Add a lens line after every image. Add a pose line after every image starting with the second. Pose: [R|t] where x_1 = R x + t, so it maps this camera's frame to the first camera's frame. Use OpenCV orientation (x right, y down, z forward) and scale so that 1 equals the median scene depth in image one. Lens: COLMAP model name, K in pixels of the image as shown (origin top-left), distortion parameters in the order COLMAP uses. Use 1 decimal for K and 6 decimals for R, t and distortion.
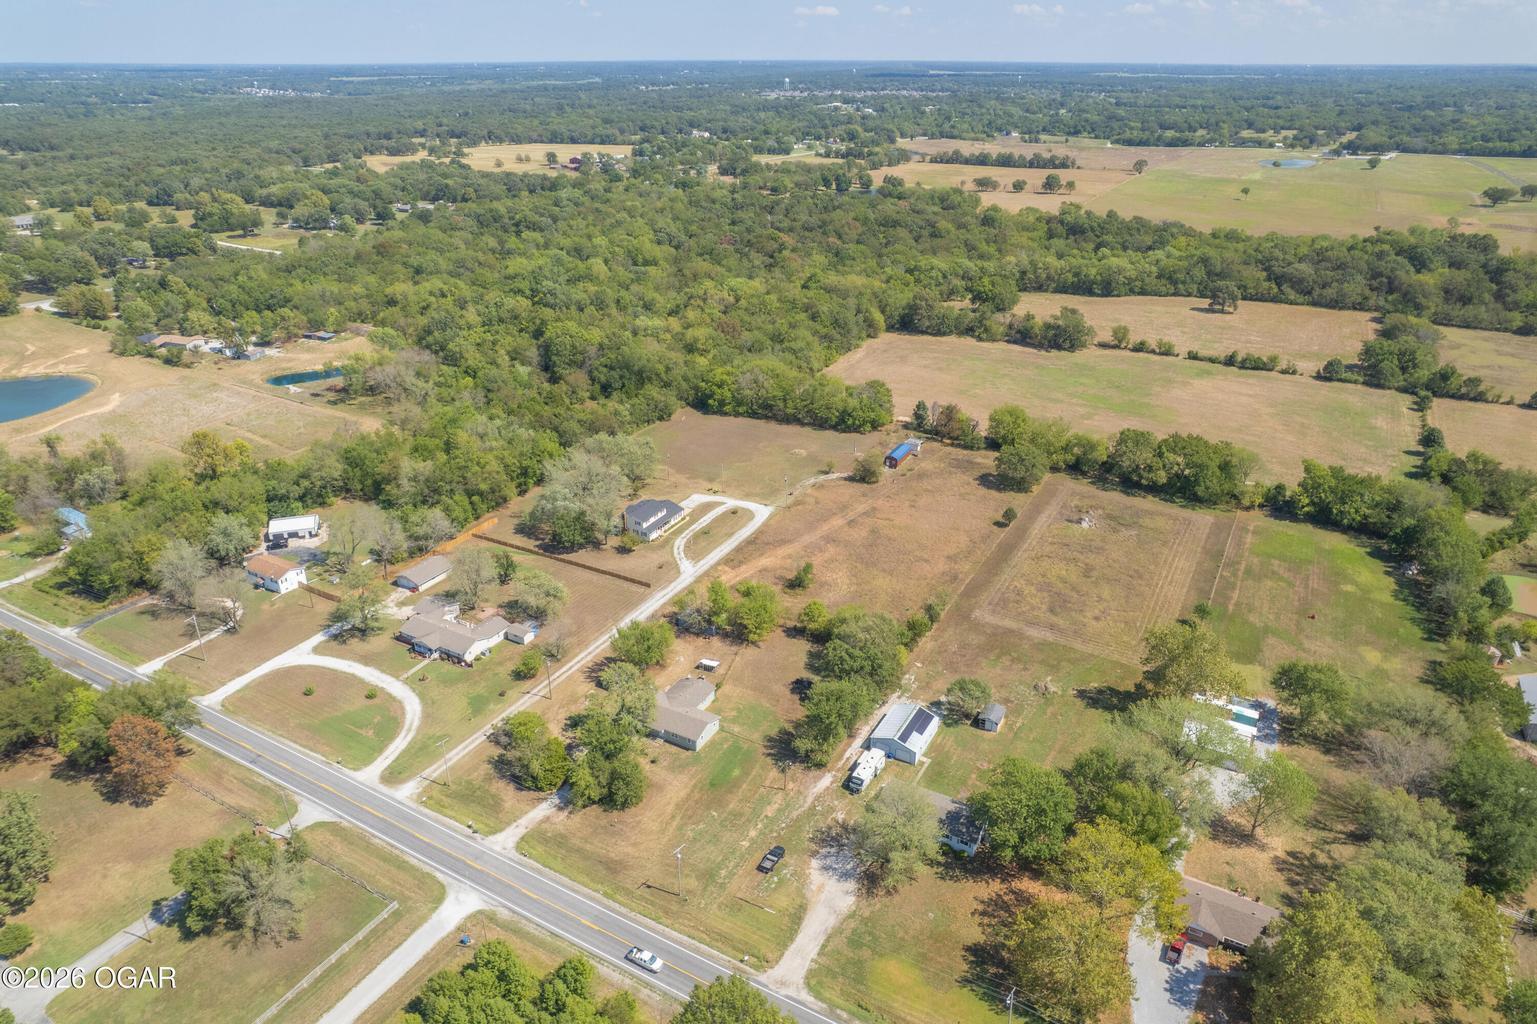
lens RADIAL K [[984.7, 0, 765.2], [0, 984.7, 516.5], [0, 0, 1]] dist [-0.085748, 0.076213]
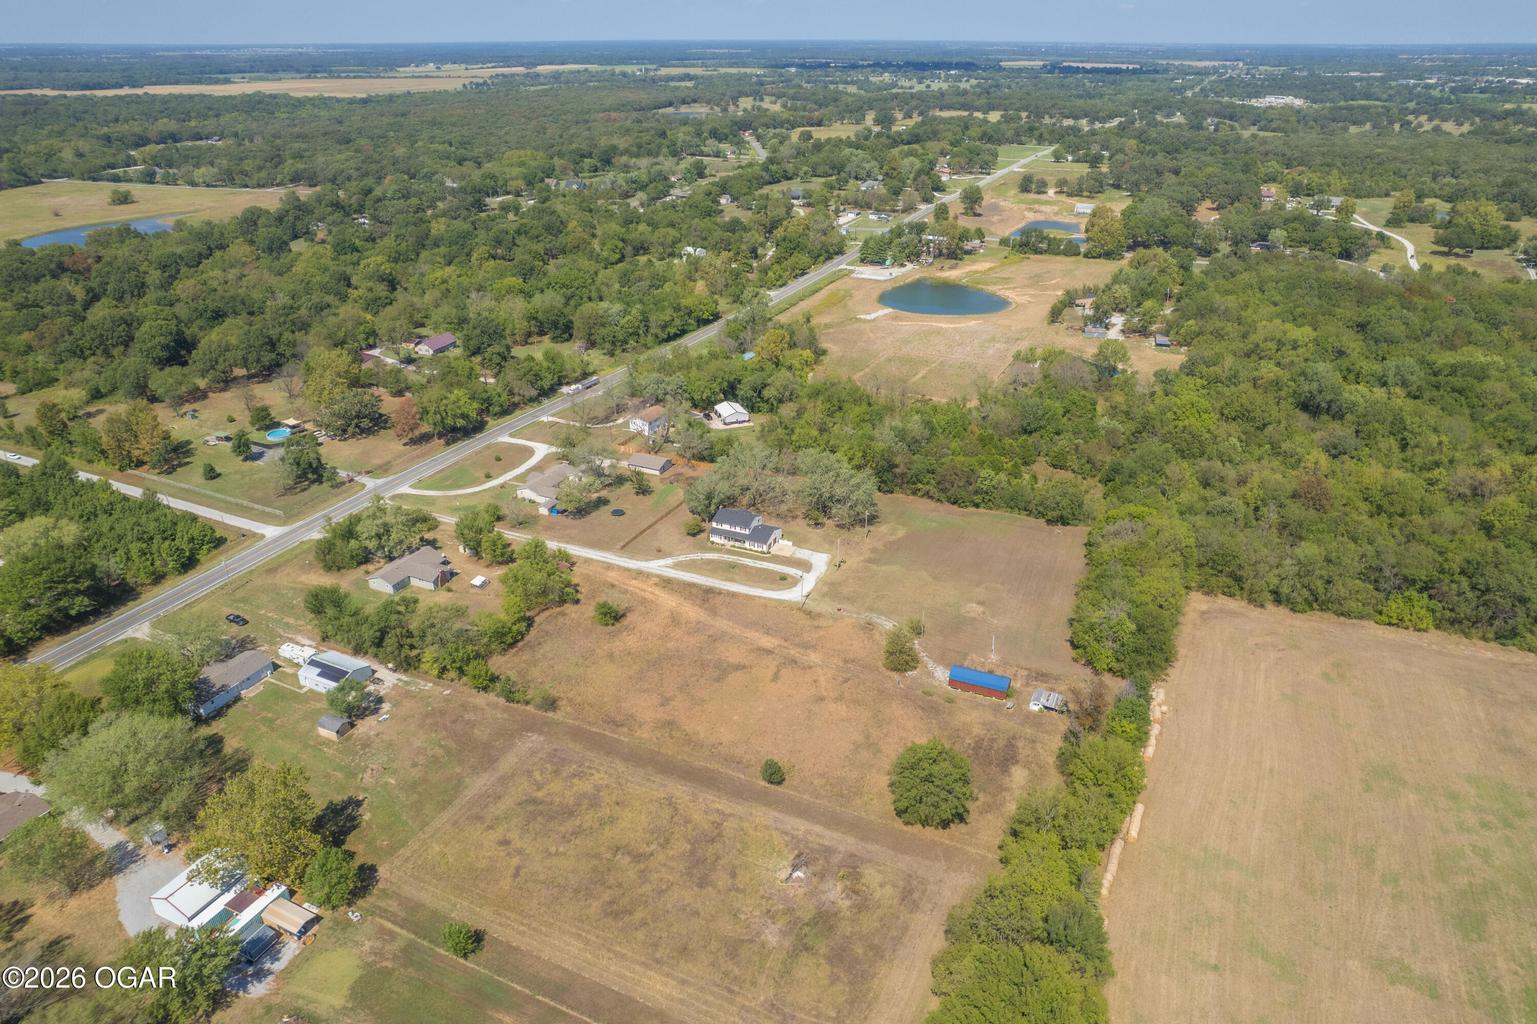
lens RADIAL K [[984.7, 0, 765.2], [0, 984.7, 516.5], [0, 0, 1]] dist [-0.085748, 0.076213]
pose [[0.070363, 0.441338, -0.894578, 0.813040], [-0.426655, 0.823946, 0.372934, -0.413034], [0.901673, 0.355435, 0.246274, 0.818253]]
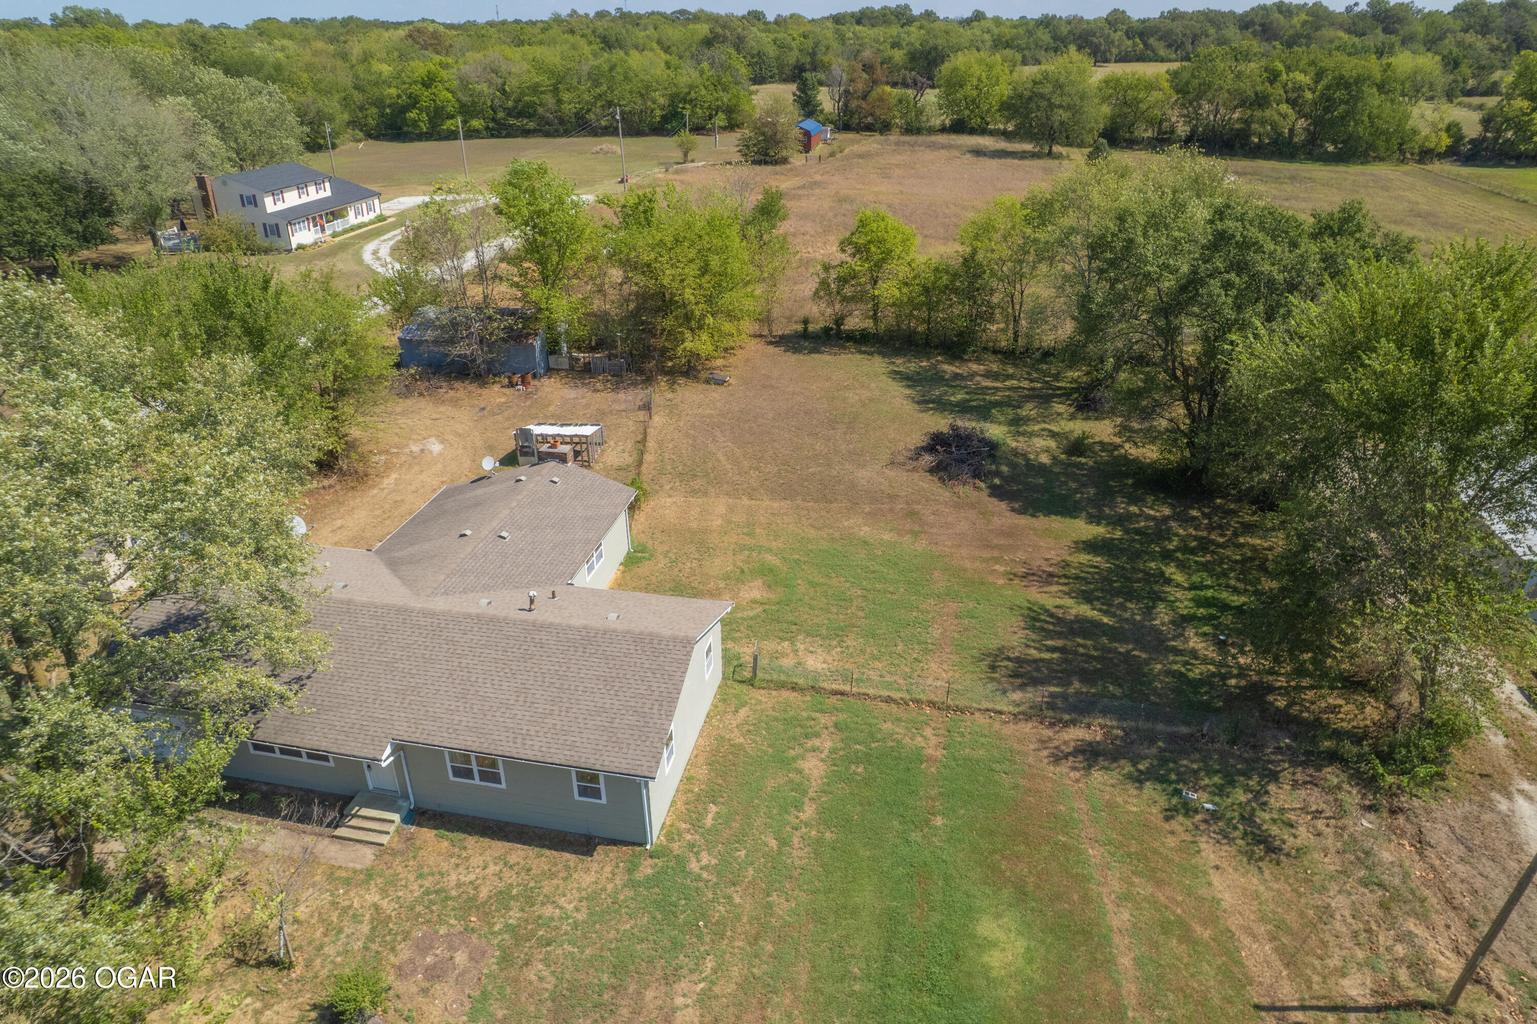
lens RADIAL K [[984.7, 0, 765.2], [0, 984.7, 516.5], [0, 0, 1]] dist [-0.085748, 0.076213]
pose [[0.952541, -0.140530, 0.270033, -0.062538], [0.133304, 0.990052, 0.045012, 0.136292], [-0.273672, -0.006880, 0.961798, 0.623071]]
